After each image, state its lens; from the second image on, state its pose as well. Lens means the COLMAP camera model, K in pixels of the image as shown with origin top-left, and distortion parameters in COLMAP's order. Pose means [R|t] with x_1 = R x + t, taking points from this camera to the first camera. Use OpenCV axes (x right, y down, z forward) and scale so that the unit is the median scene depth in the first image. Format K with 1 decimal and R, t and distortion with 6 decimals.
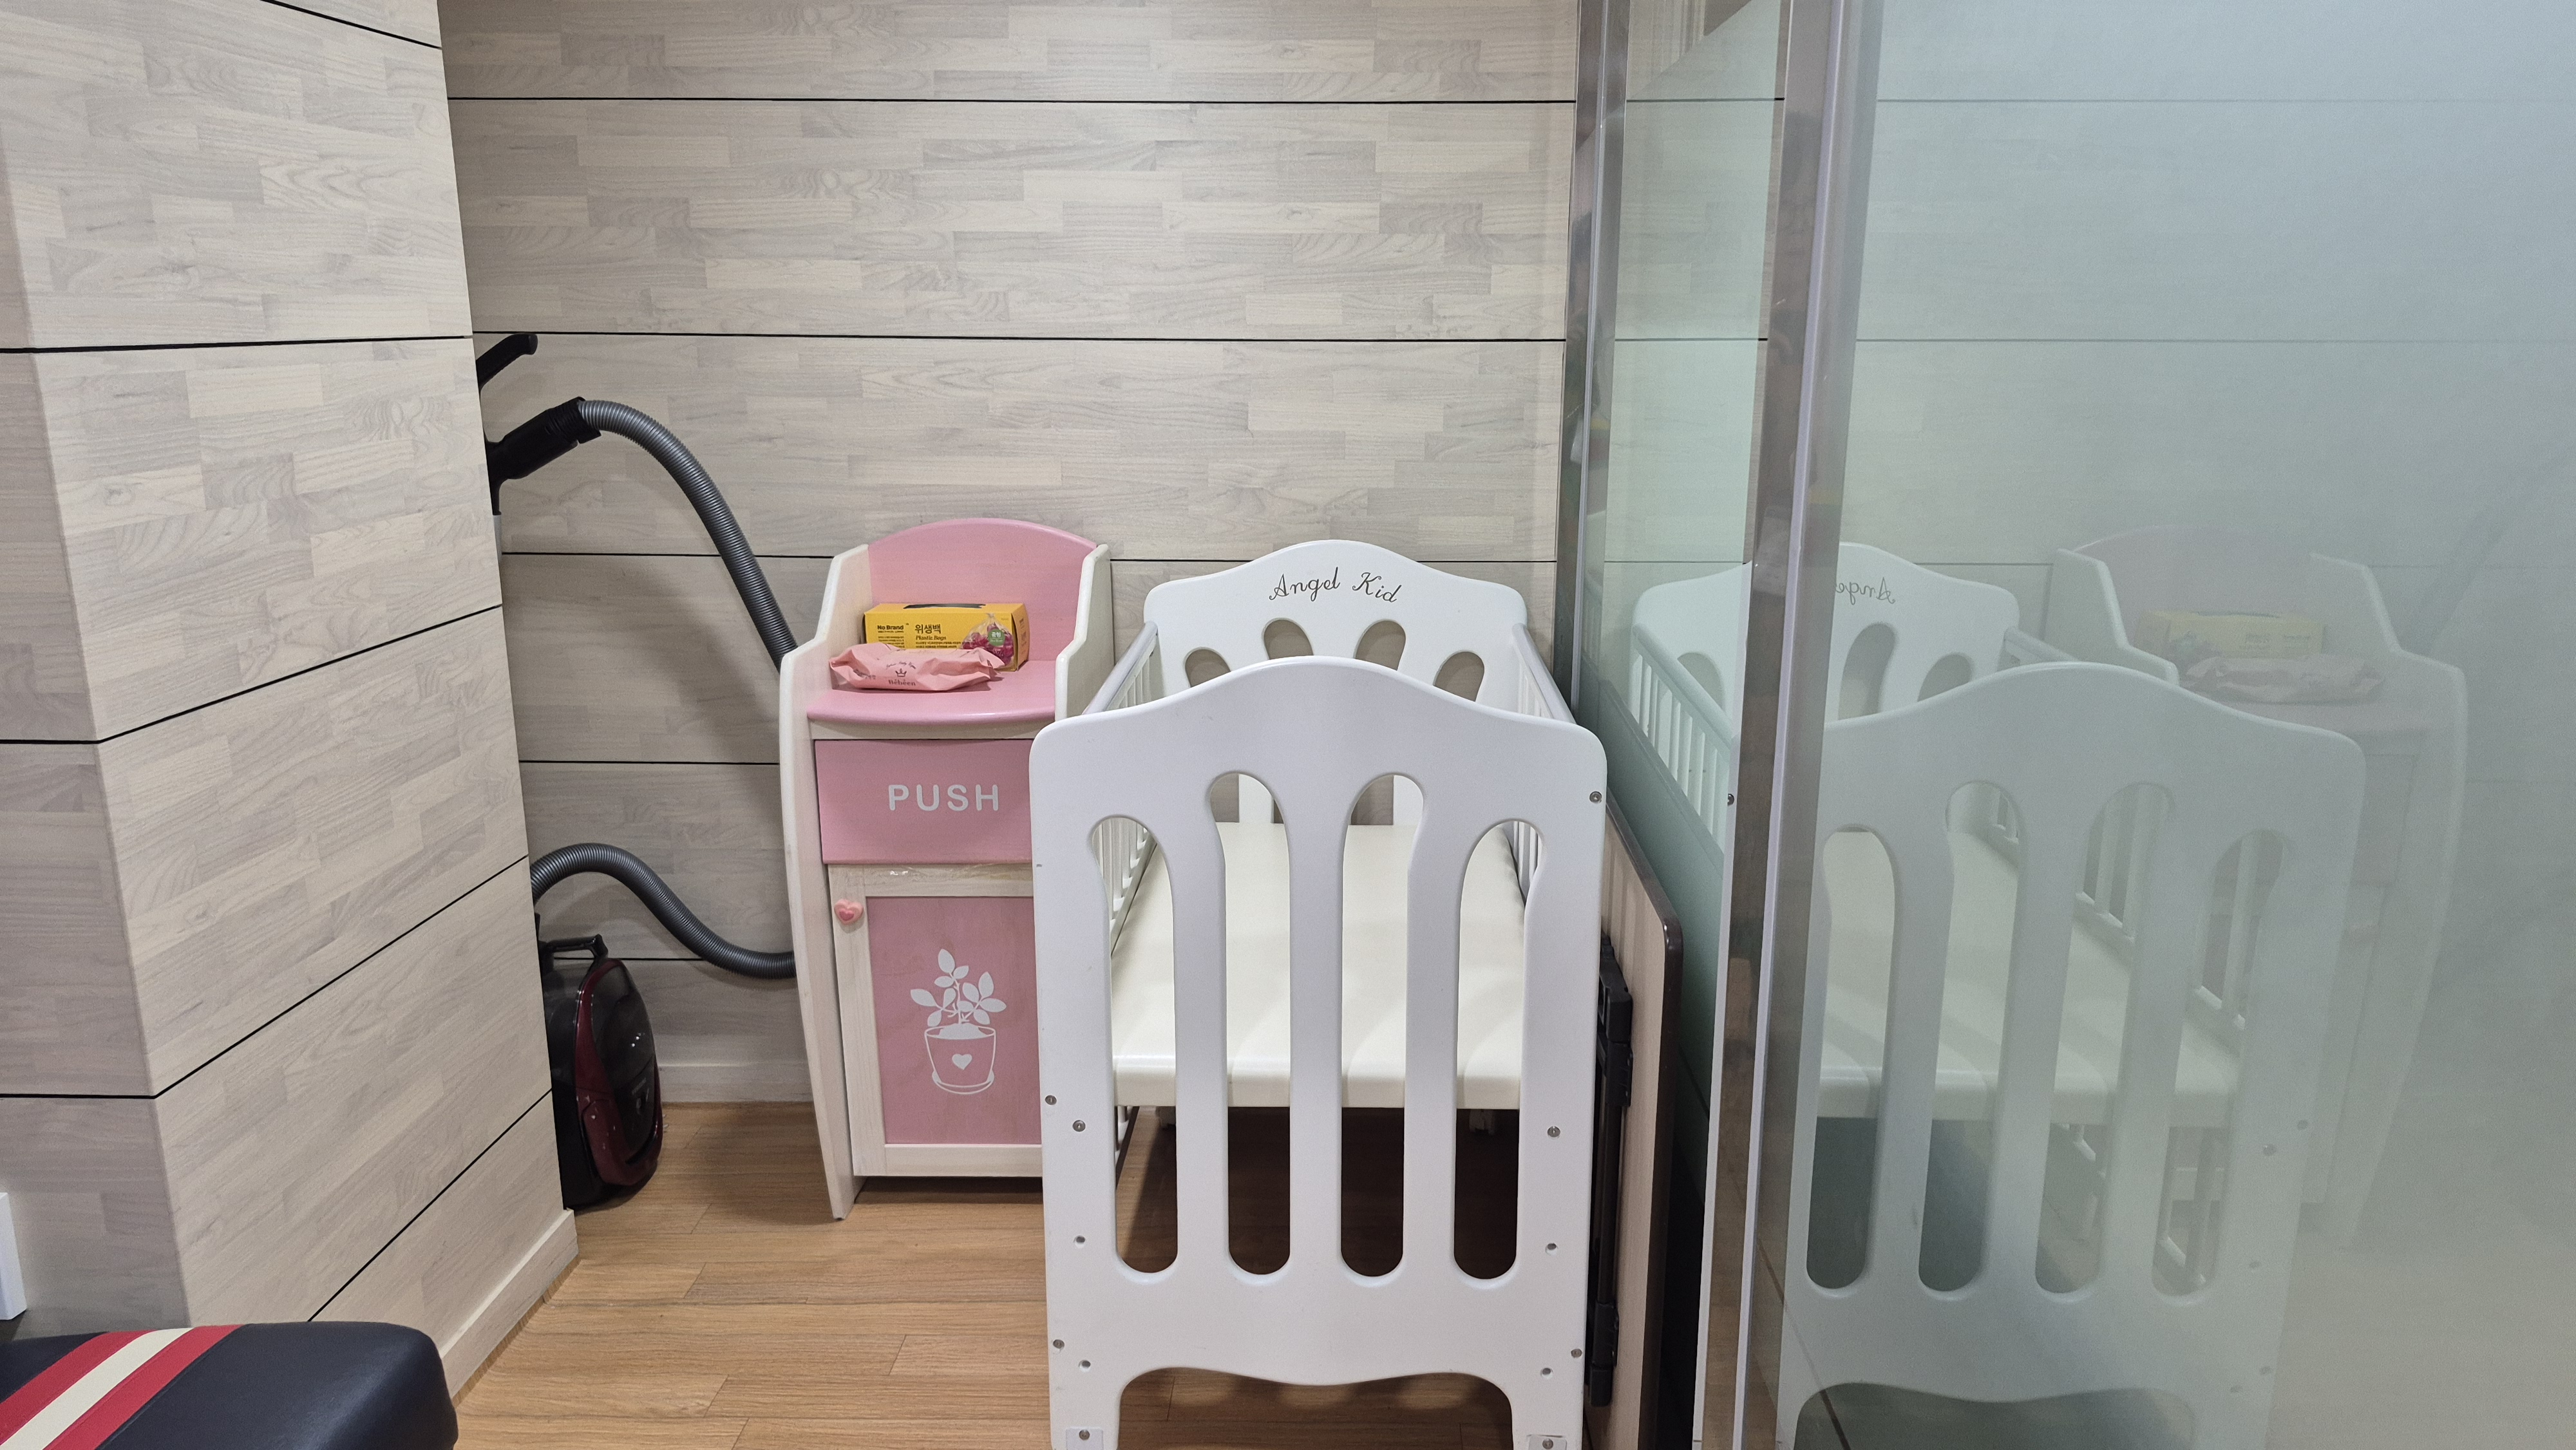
lens RADIAL K [[1818.5, 0, 1320.2], [0, 1818.5, 757.5], [0, 0, 1]] dist [0.080416, -0.083847]
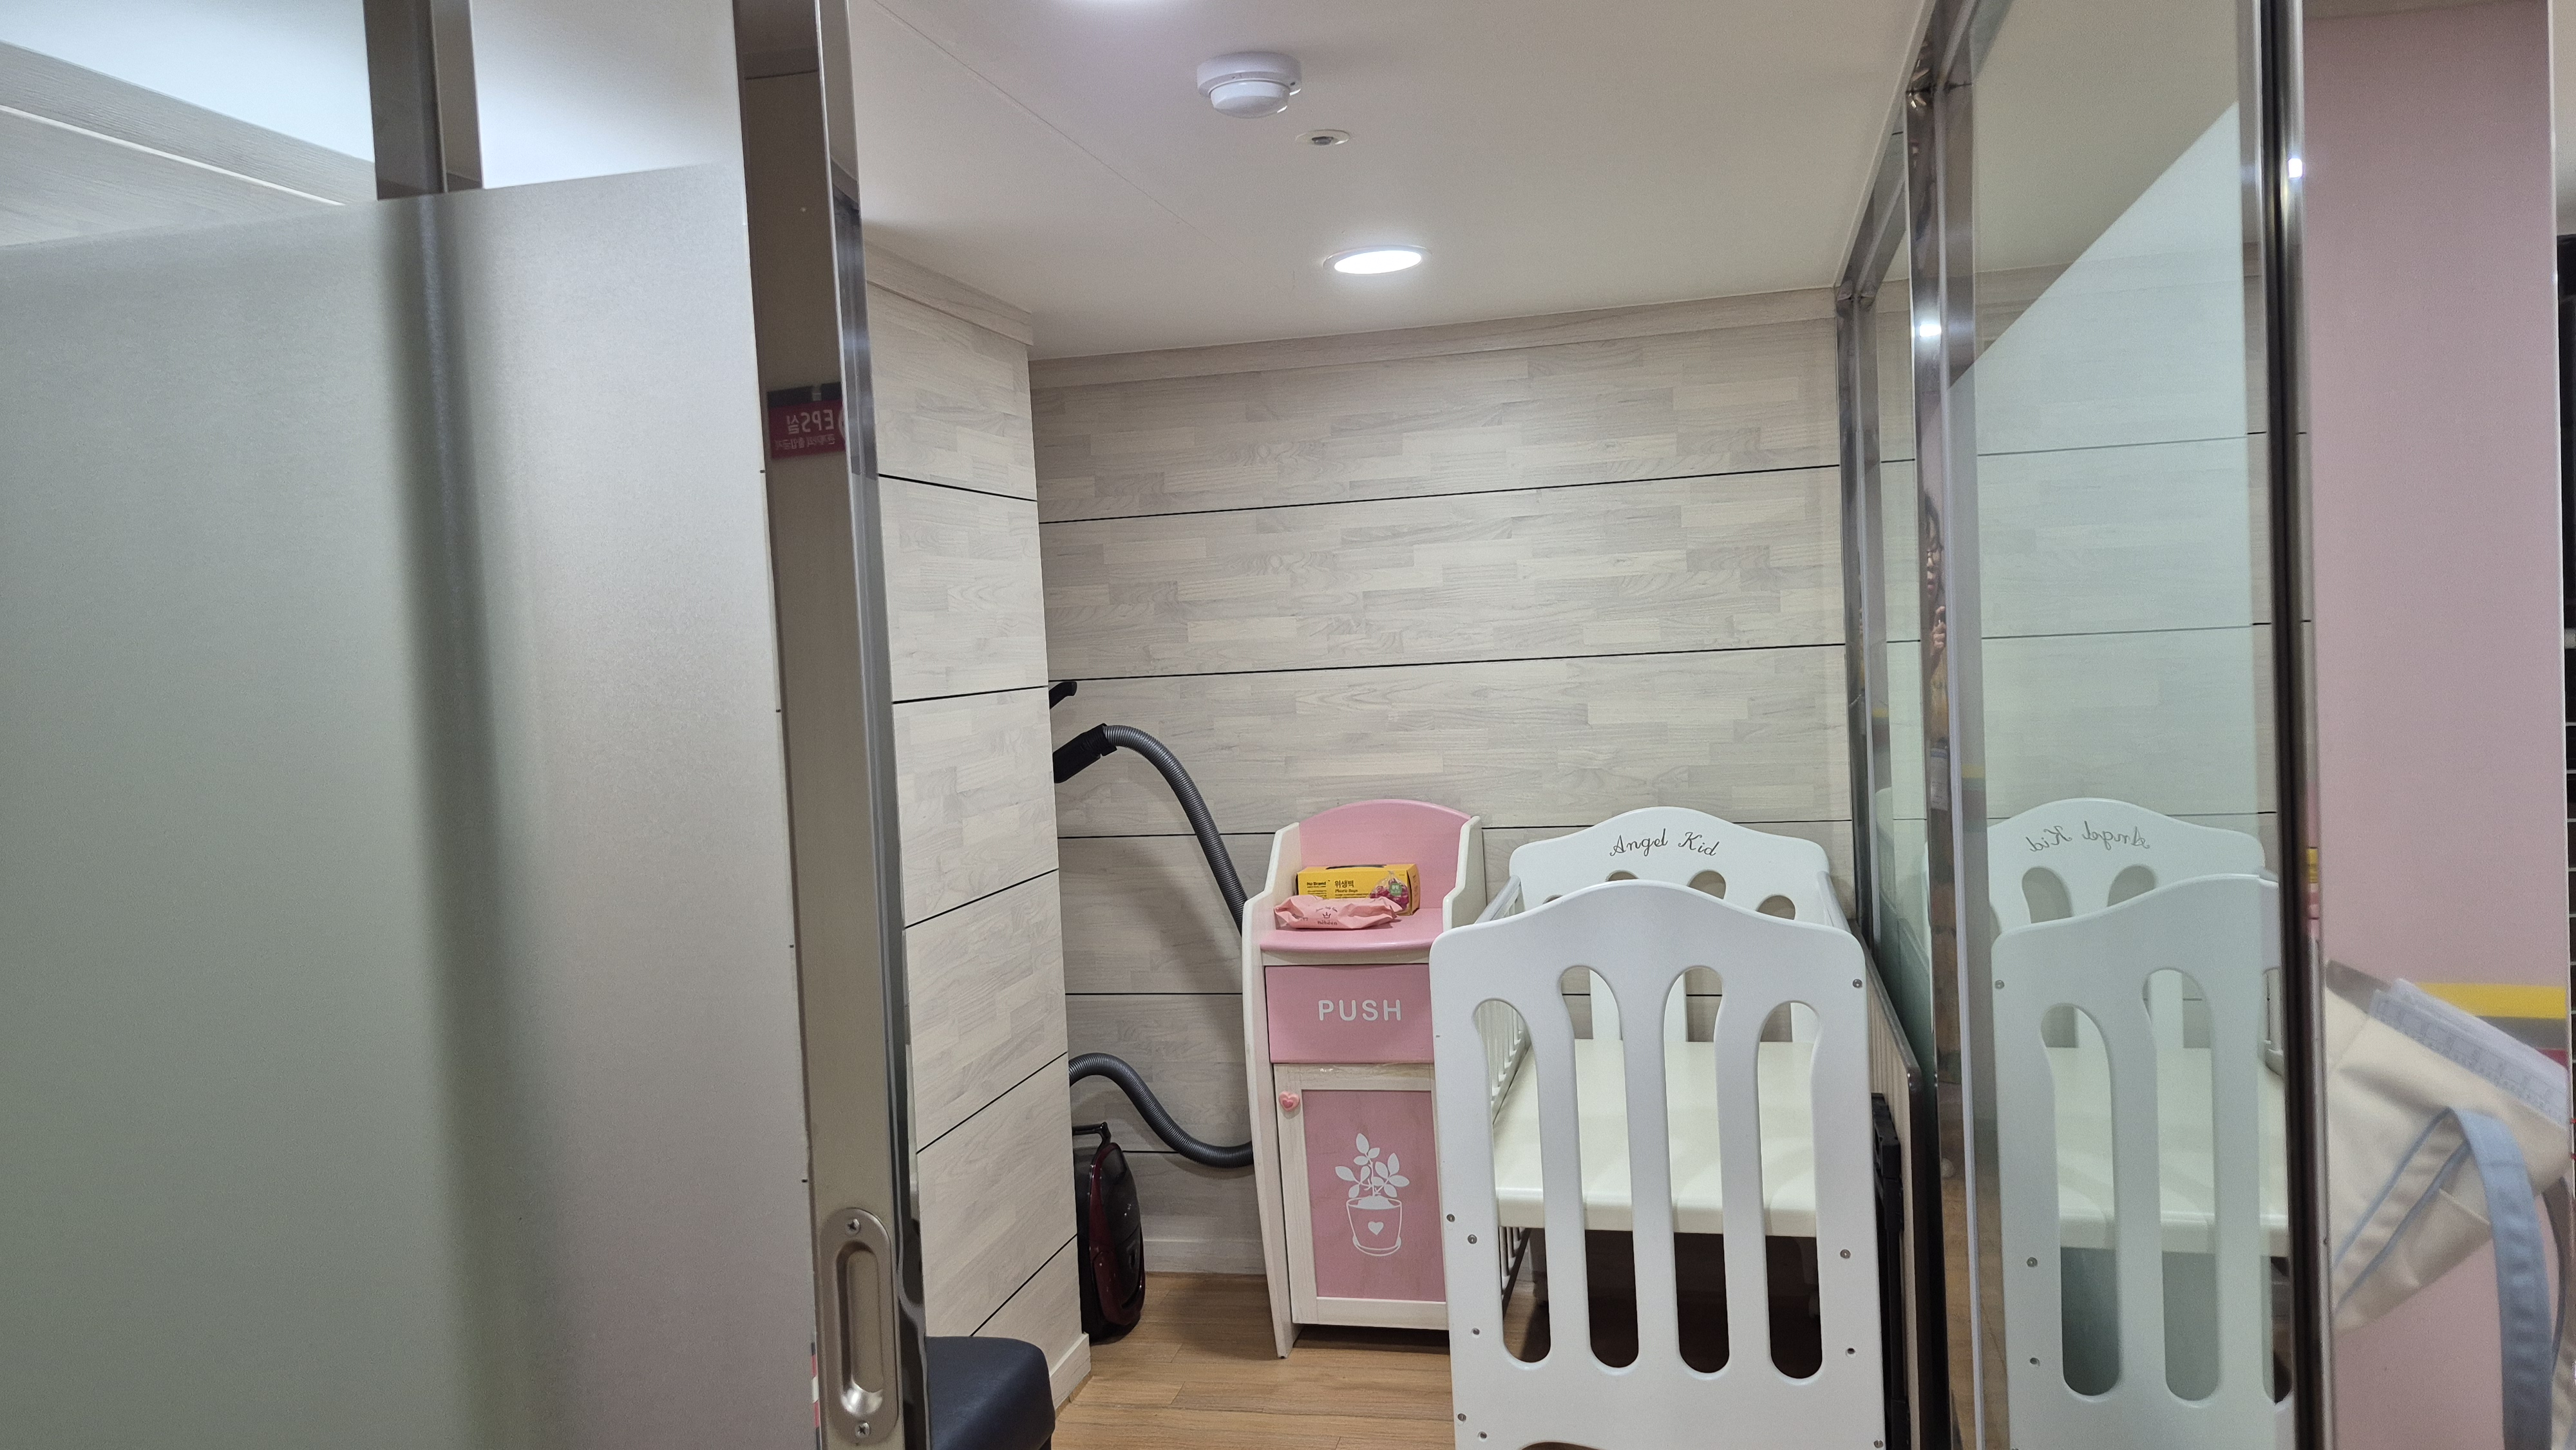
lens RADIAL K [[1818.5, 0, 1272.6], [0, 1818.5, 716.3], [0, 0, 1]] dist [0.080416, -0.083847]
pose [[0.974065, -0.043677, -0.222011, 0.034992], [0.000917, 0.981946, -0.189160, 0.068787], [0.226265, 0.184050, 0.956519, -0.335232]]
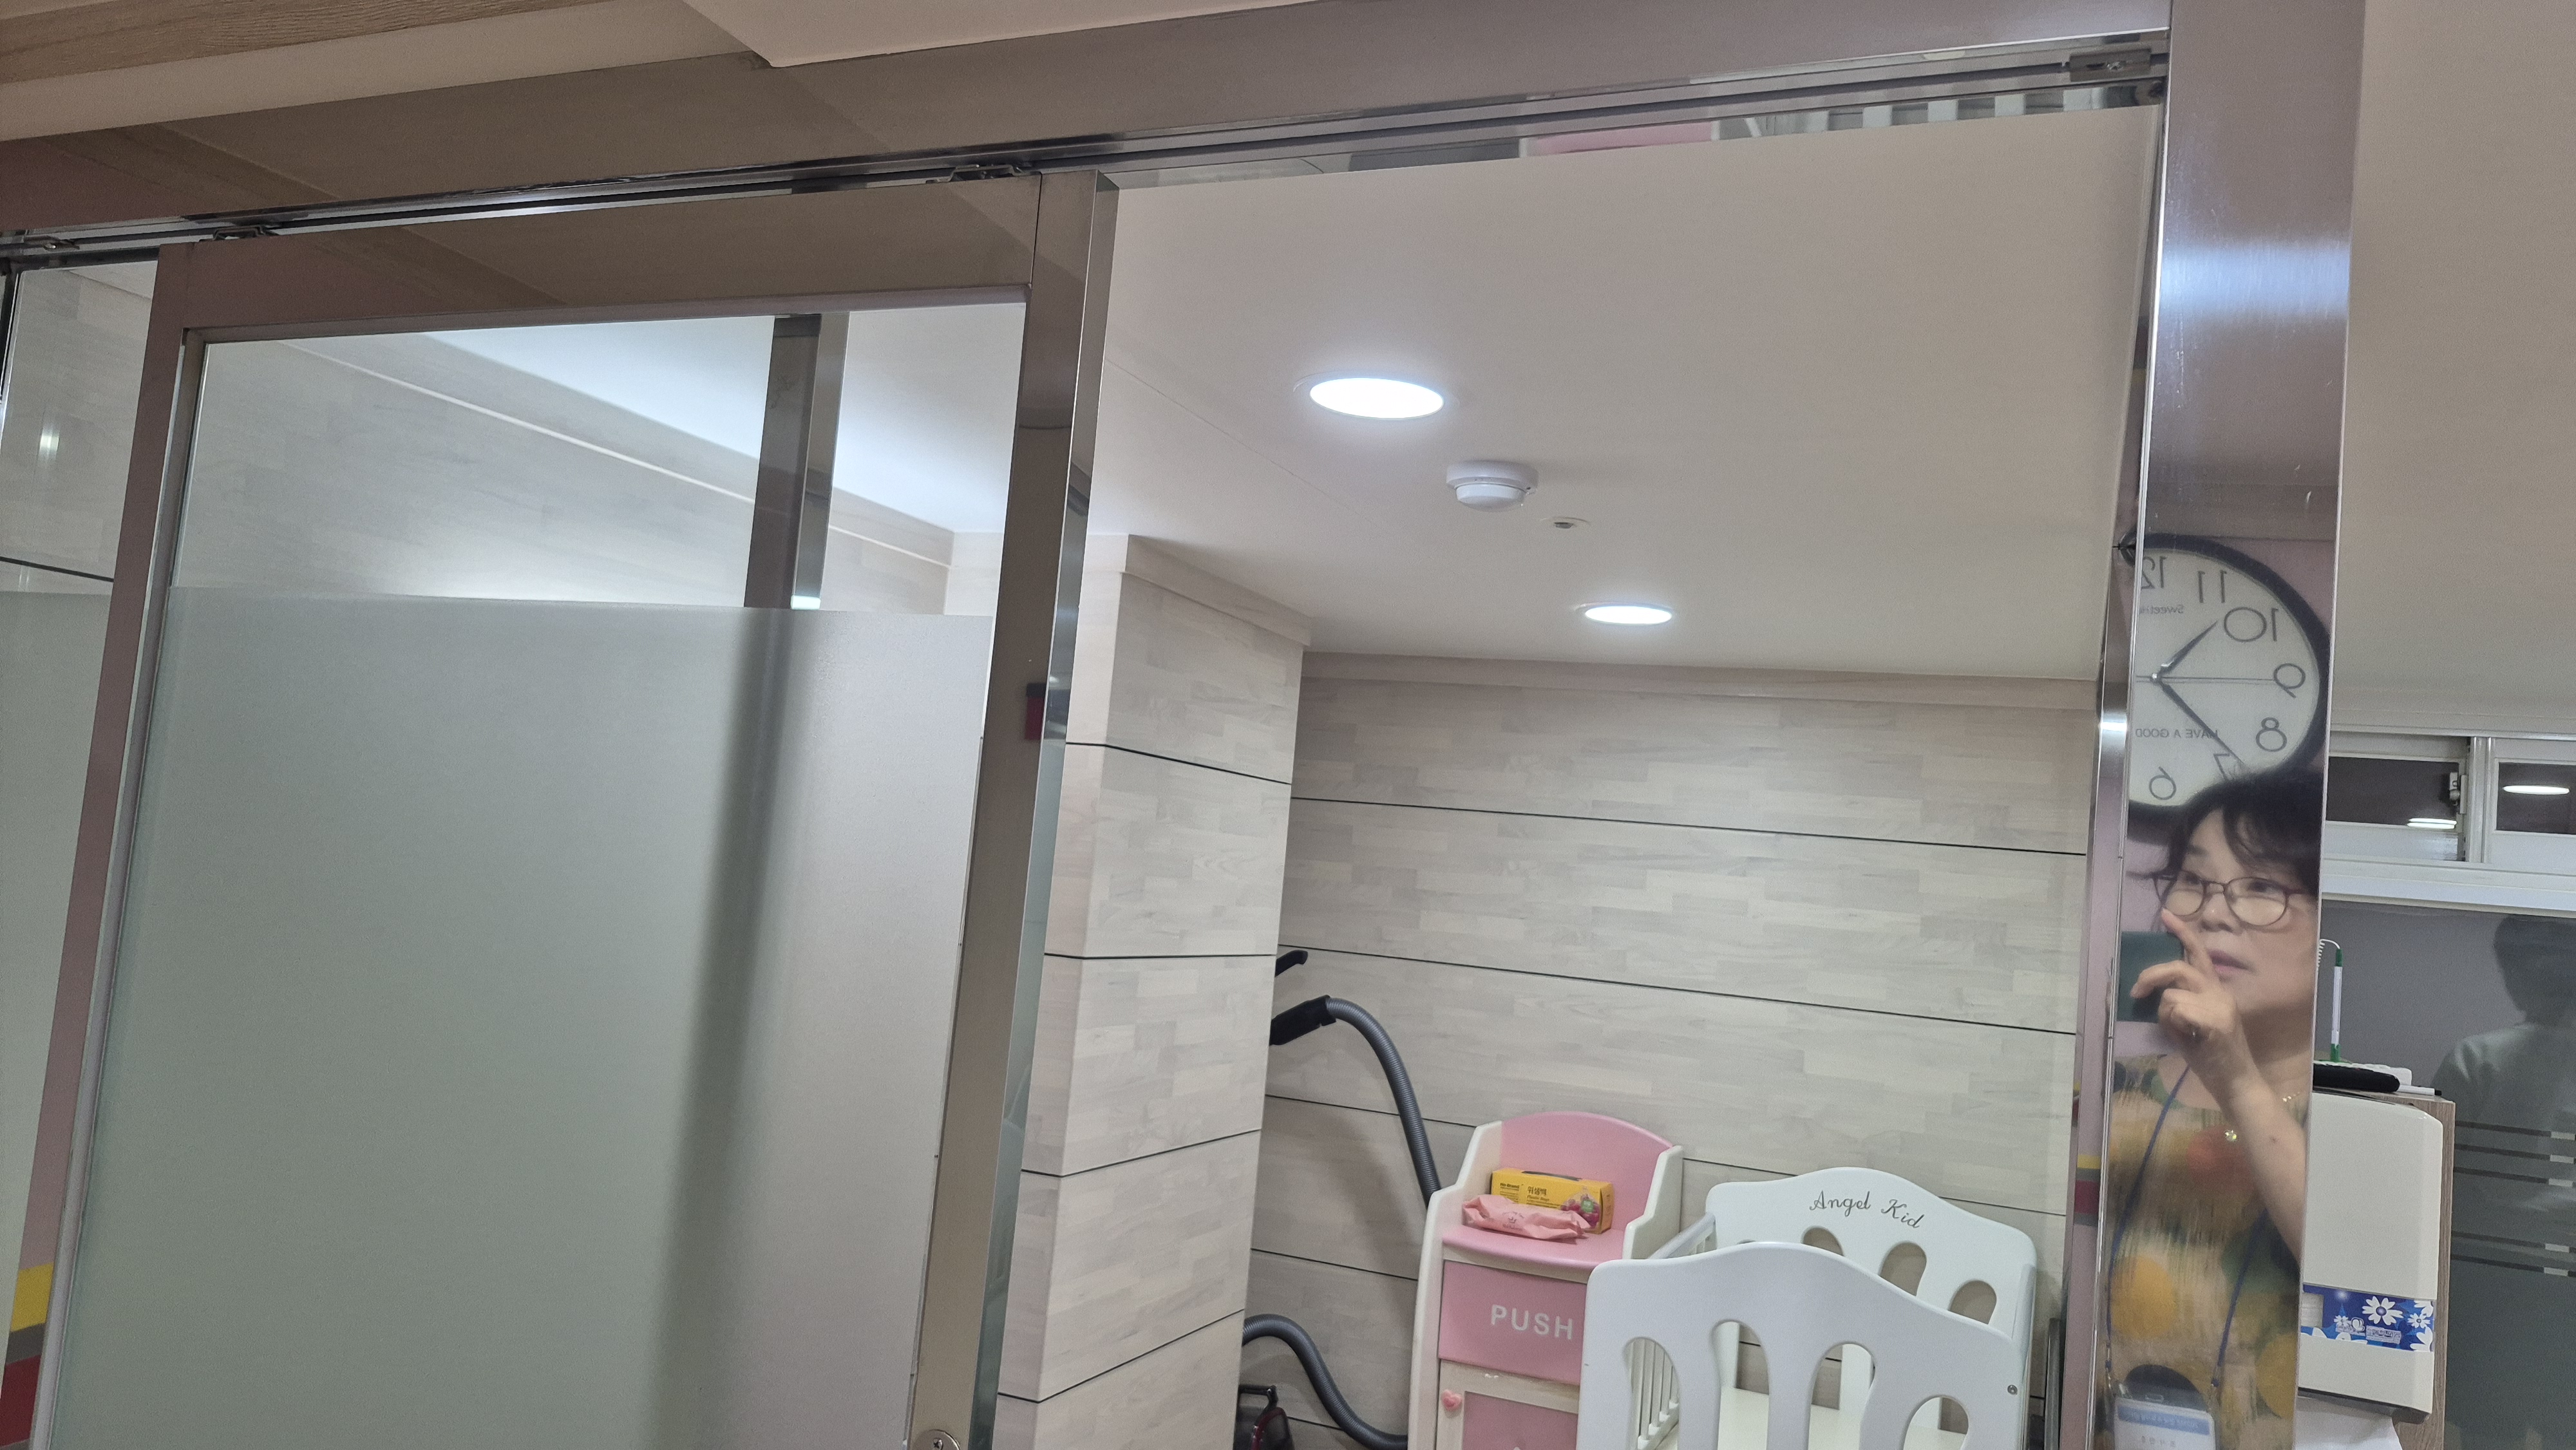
lens RADIAL K [[1818.5, 0, 1254.3], [0, 1818.5, 729.5], [0, 0, 1]] dist [0.080416, -0.083847]
pose [[0.921543, 0.051156, -0.384893, 0.108653], [-0.175157, 0.939459, -0.294512, 0.050304], [0.346525, 0.338822, 0.874712, -0.421183]]
